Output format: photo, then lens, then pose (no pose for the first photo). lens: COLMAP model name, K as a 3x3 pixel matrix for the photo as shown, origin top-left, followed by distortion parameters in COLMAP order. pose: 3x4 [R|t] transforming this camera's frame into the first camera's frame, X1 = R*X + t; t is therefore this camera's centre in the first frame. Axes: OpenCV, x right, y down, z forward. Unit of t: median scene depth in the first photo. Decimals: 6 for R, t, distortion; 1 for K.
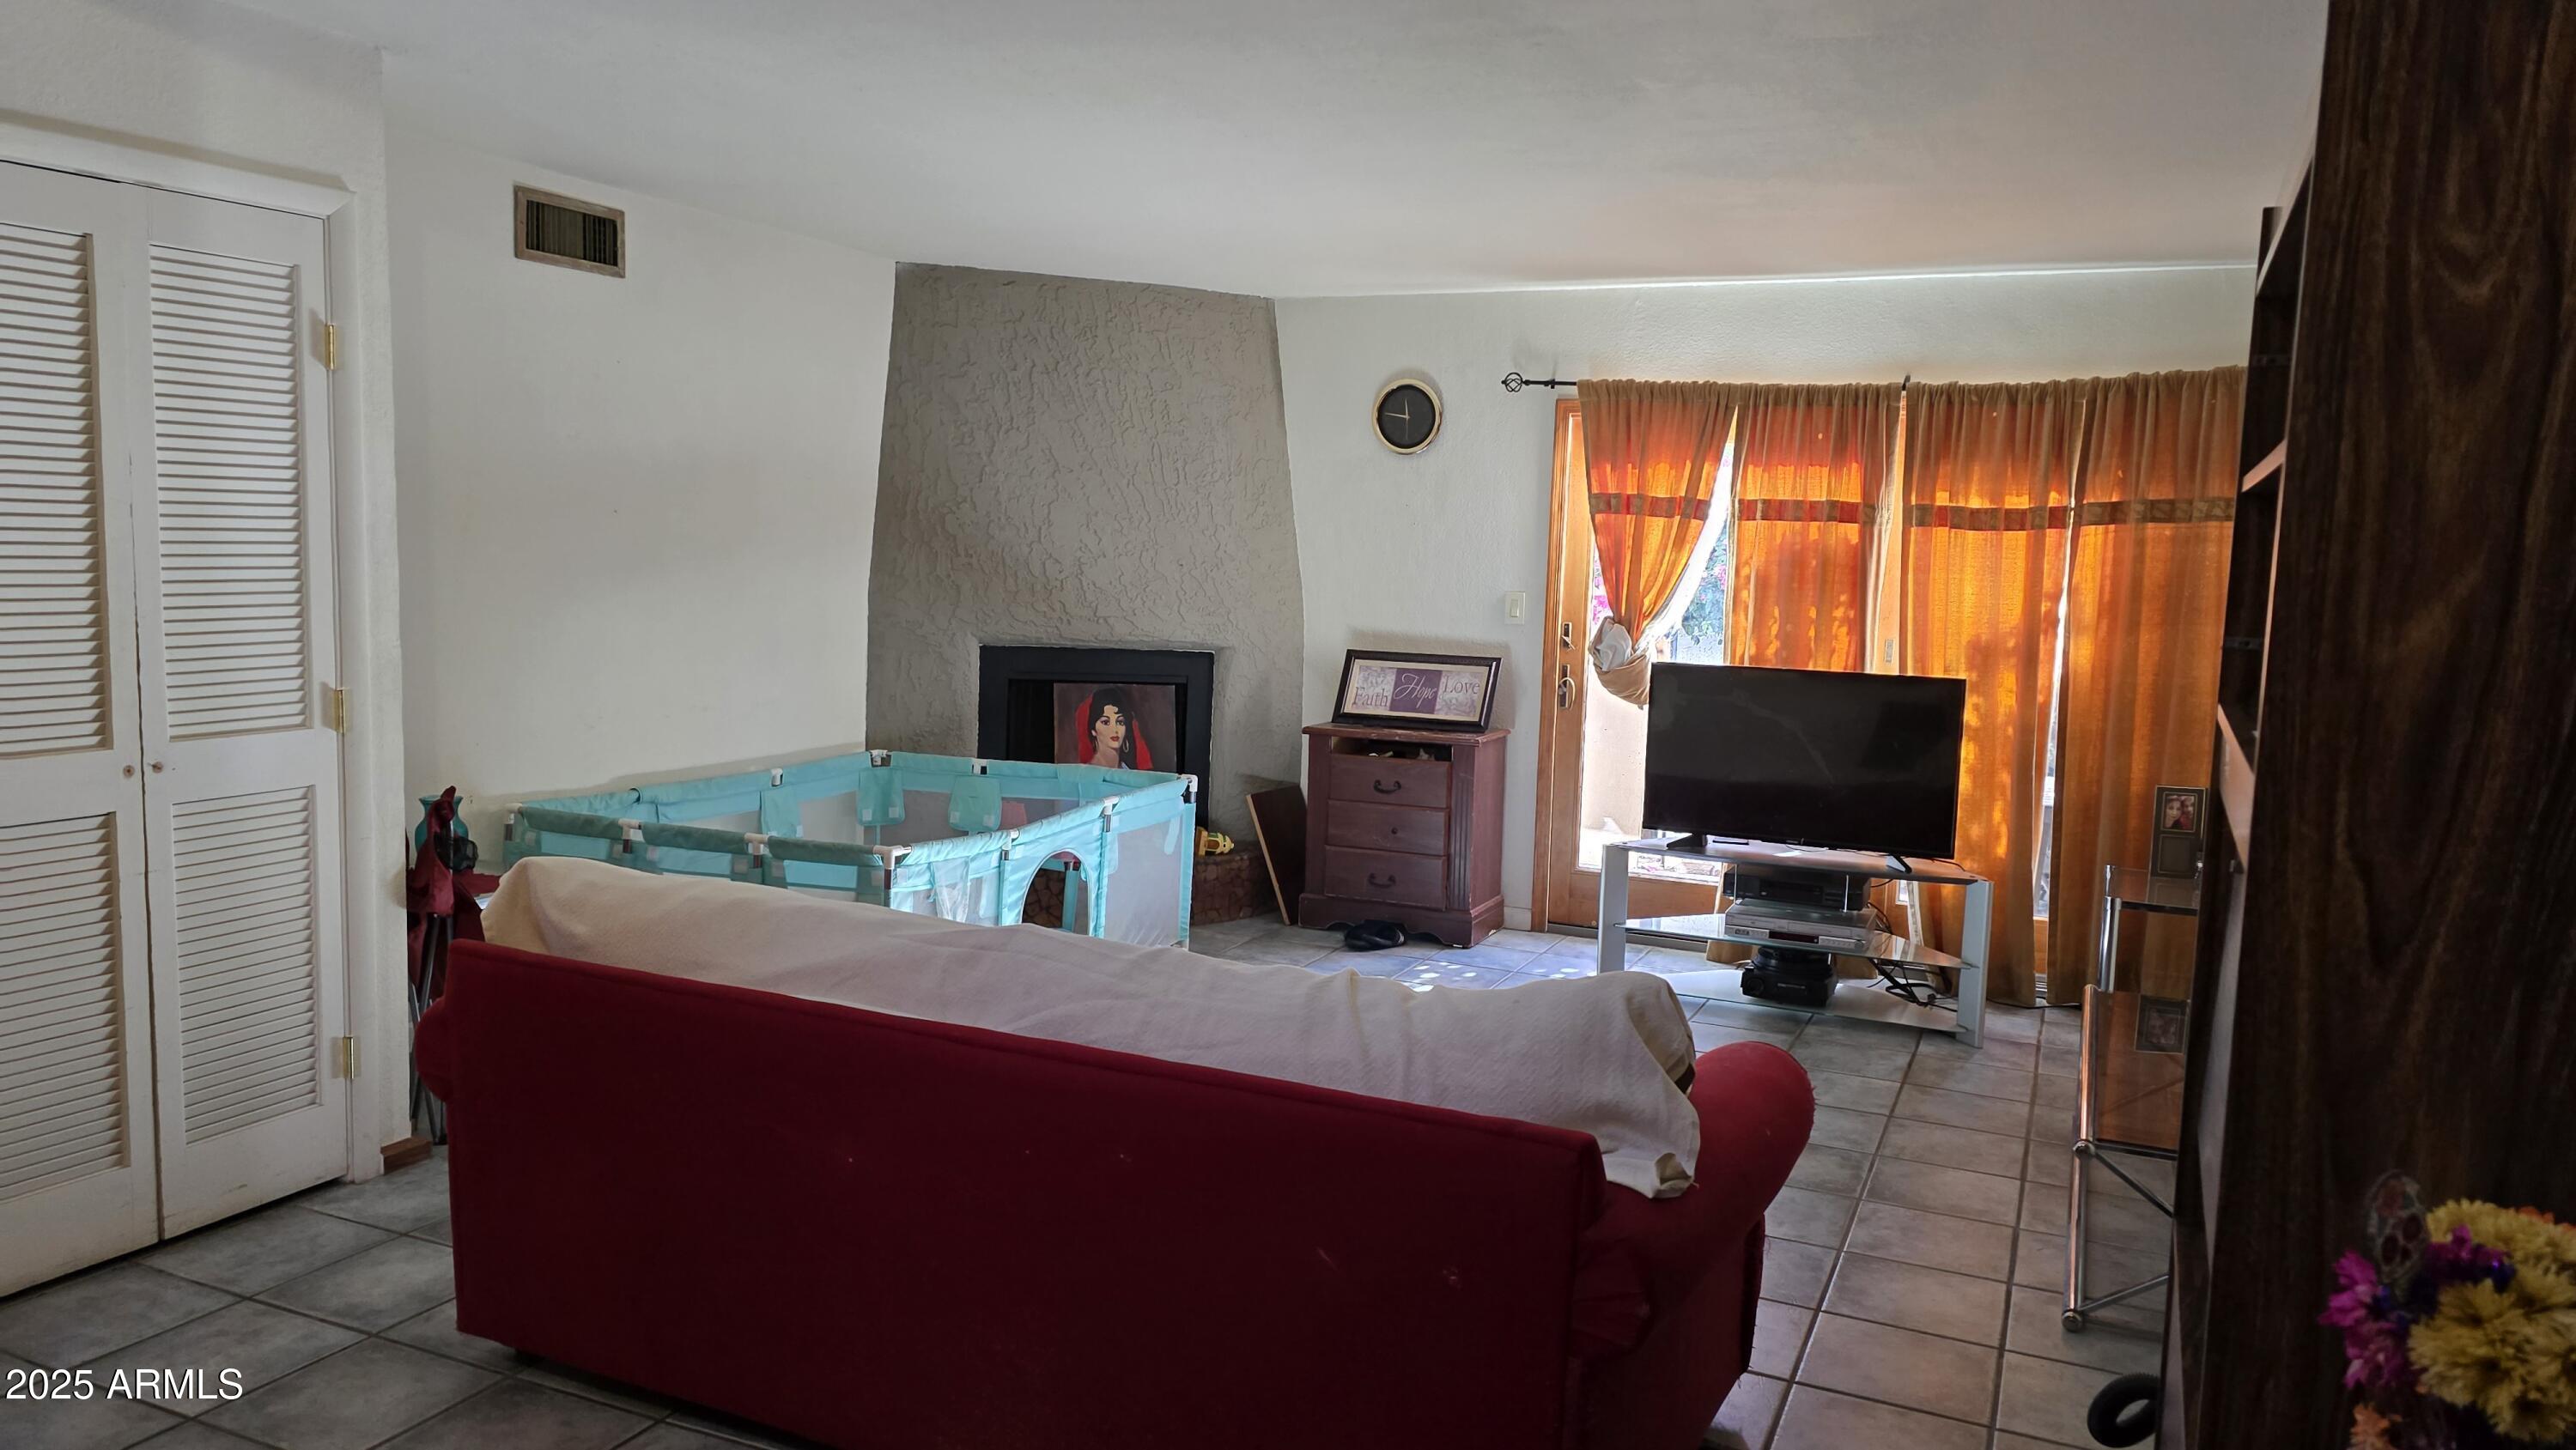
lens RADIAL K [[1687.9, 0, 1284.6], [0, 1687.9, 747.3], [0, 0, 1]] dist [0.059158, -0.052281]
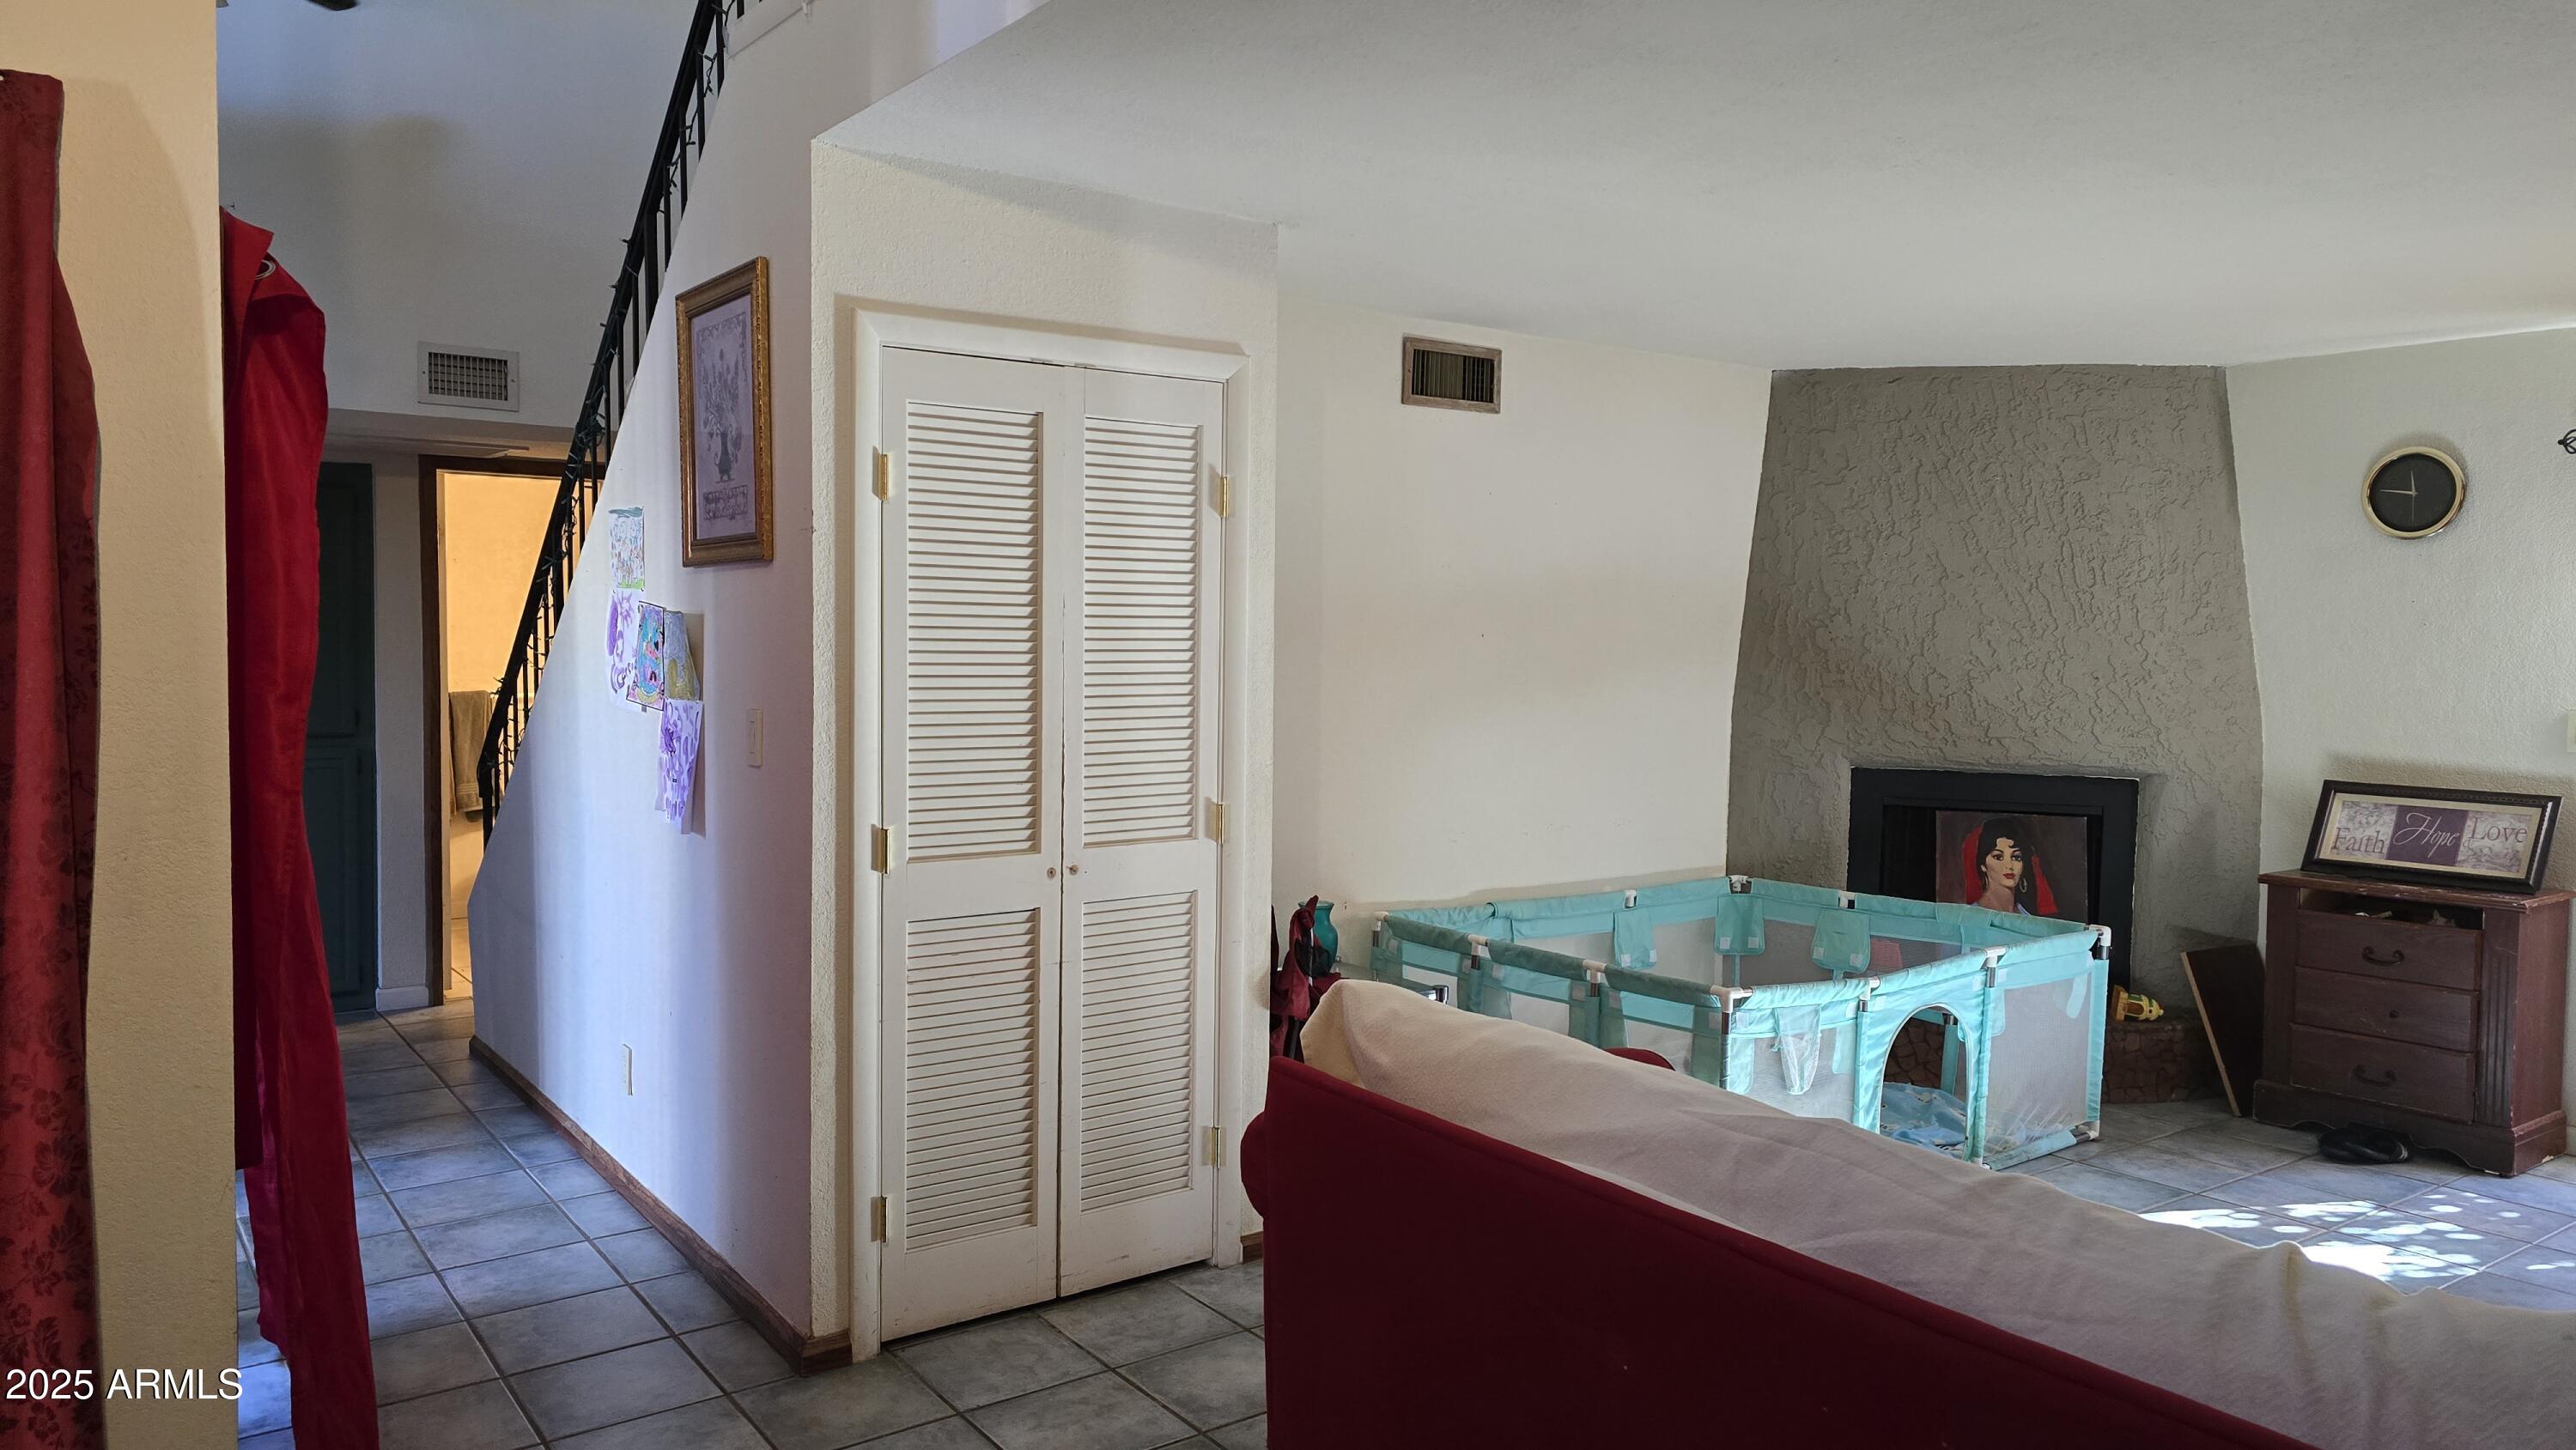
lens RADIAL K [[1687.9, 0, 1292.9], [0, 1687.9, 721.5], [0, 0, 1]] dist [0.059158, -0.052281]
pose [[0.871610, 0.004745, -0.490177, 0.009874], [-0.044339, 0.996617, -0.069193, -0.008597], [0.488191, 0.082043, 0.868872, 0.049030]]
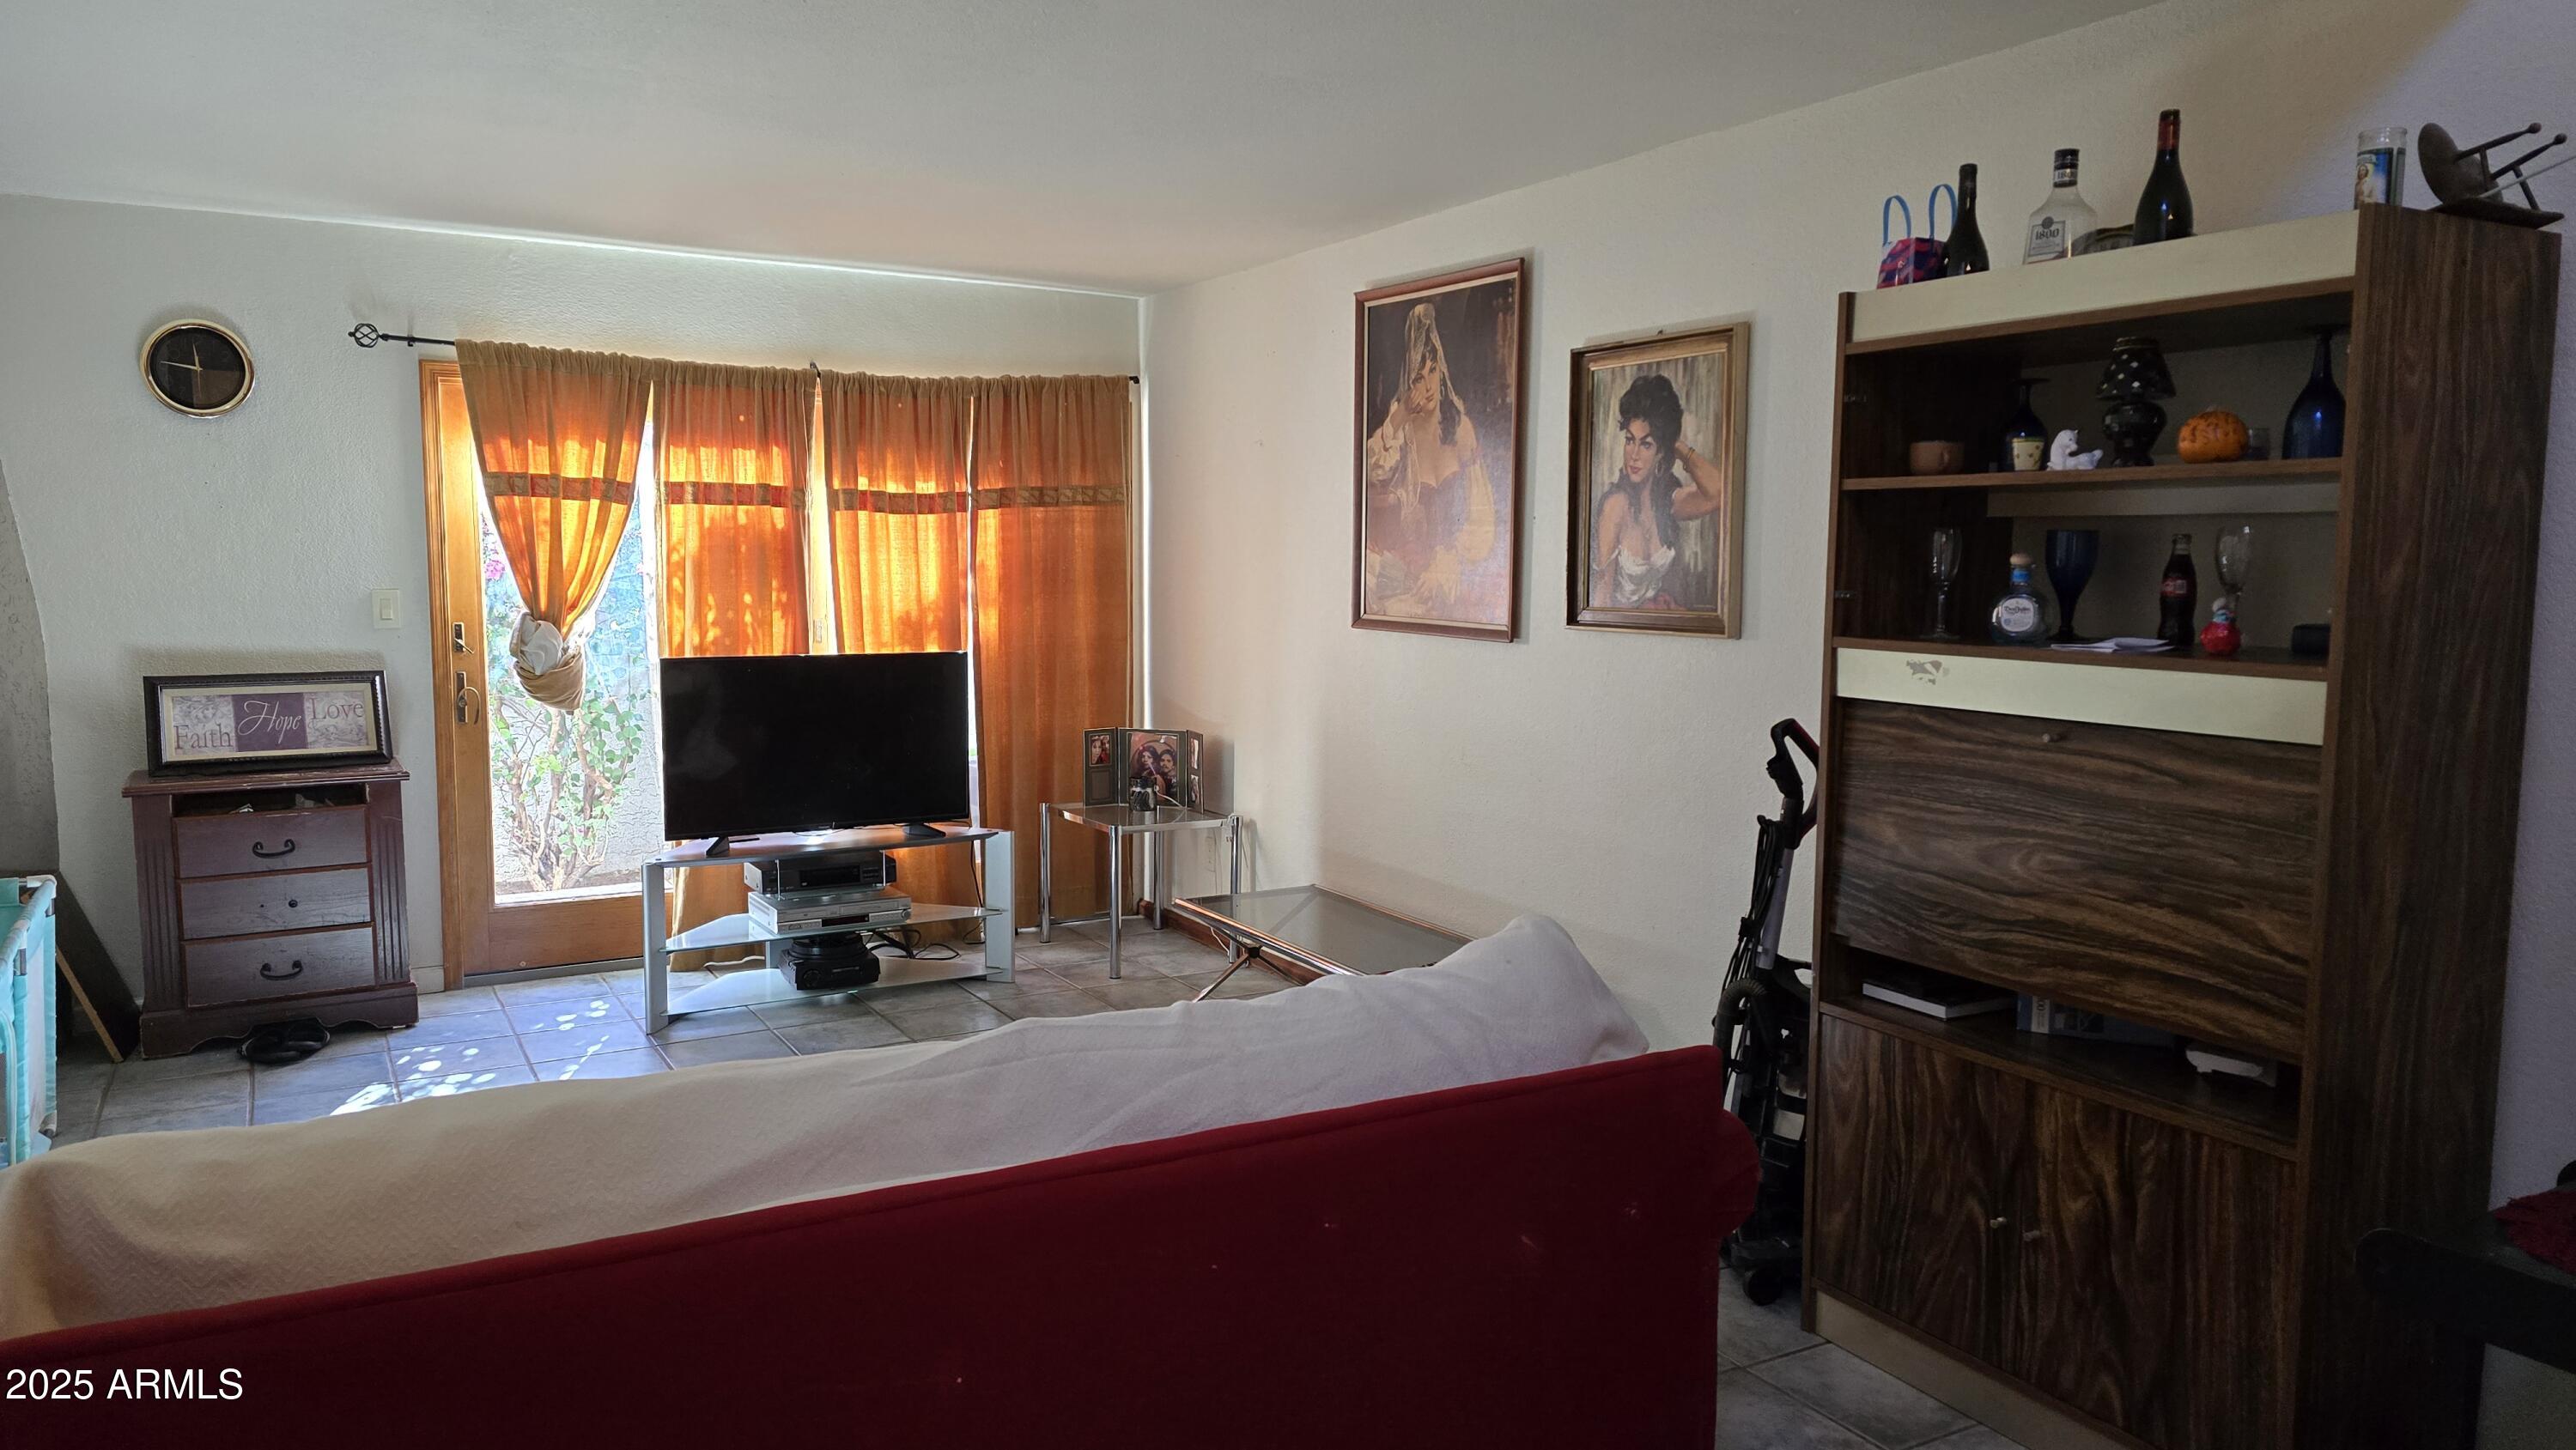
lens RADIAL K [[1687.9, 0, 1307.5], [0, 1687.9, 724.7], [0, 0, 1]] dist [0.059158, -0.052281]
pose [[0.592312, -0.111704, 0.797927, -0.301678], [0.107998, 0.992413, 0.058762, -0.030266], [-0.798438, 0.051369, 0.599882, 0.161529]]
